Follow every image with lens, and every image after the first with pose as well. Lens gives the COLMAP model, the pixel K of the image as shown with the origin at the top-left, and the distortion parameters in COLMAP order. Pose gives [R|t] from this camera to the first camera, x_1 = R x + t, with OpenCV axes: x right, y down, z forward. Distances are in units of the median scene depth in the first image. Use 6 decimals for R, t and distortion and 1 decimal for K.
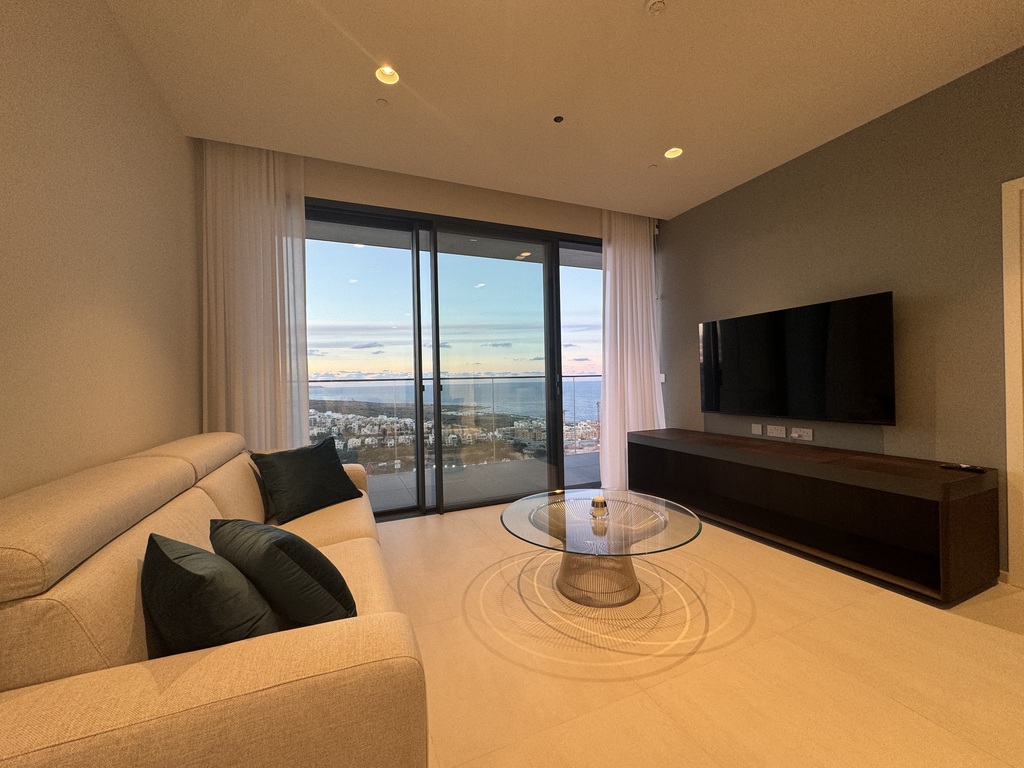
lens RADIAL K [[409.1, 0, 513.4], [0, 409.1, 386.9], [0, 0, 1]] dist [0.000606, -0.000065]
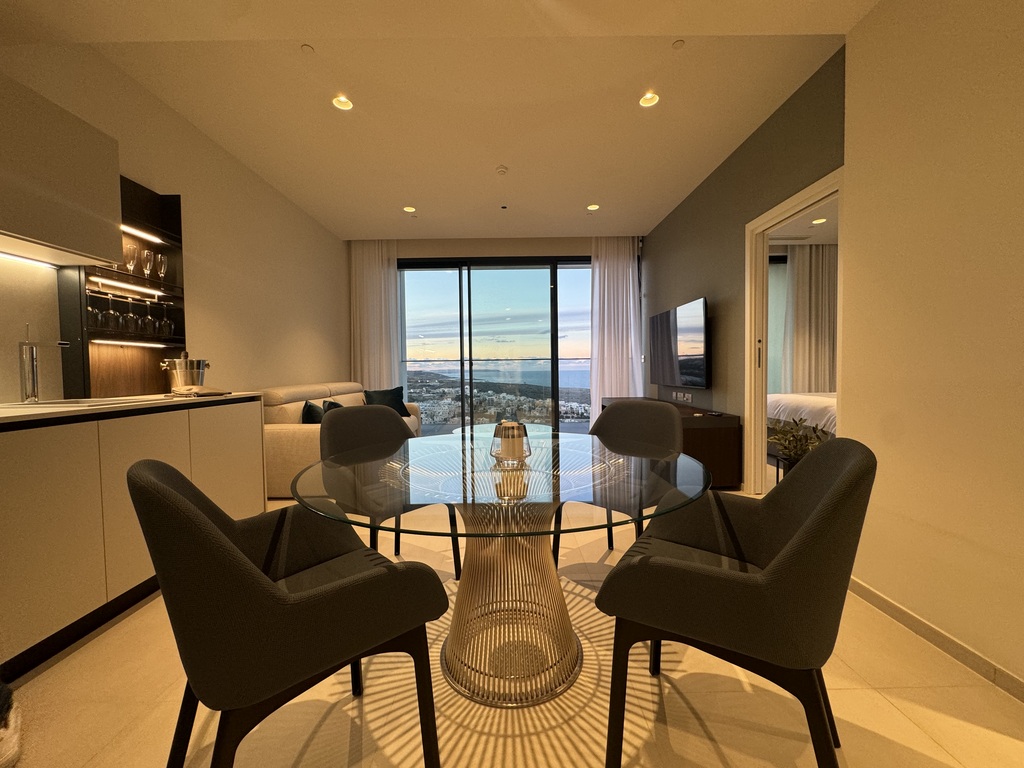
lens RADIAL K [[409.1, 0, 513.4], [0, 409.1, 386.9], [0, 0, 1]] dist [0.000606, -0.000065]
pose [[0.920228, 0.026600, -0.390478, 0.635320], [-0.012438, 0.999171, 0.038752, 0.030740], [0.391185, -0.030804, 0.919796, -0.459918]]
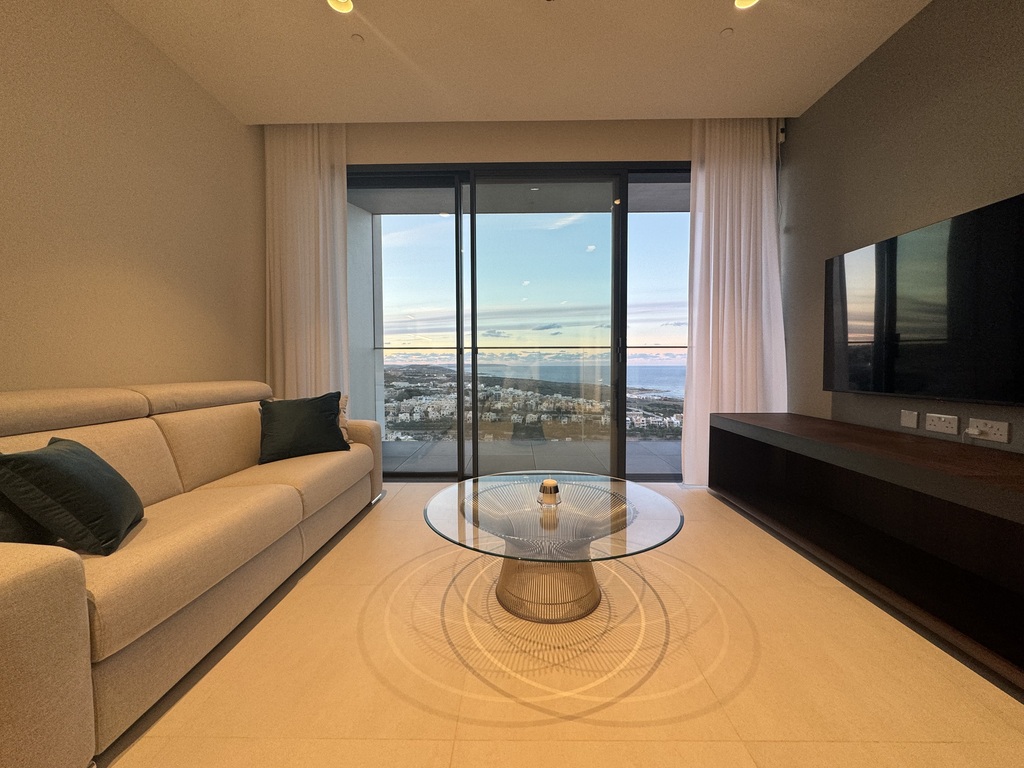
lens RADIAL K [[409.2, 0, 512.0], [0, 409.2, 384.0], [0, 0, 1]] dist [0.012706, -0.000041]
pose [[0.911682, 0.038867, -0.409053, 0.297285], [-0.022569, 0.998750, 0.044597, 0.035427], [0.410275, -0.031426, 0.911420, 0.174622]]
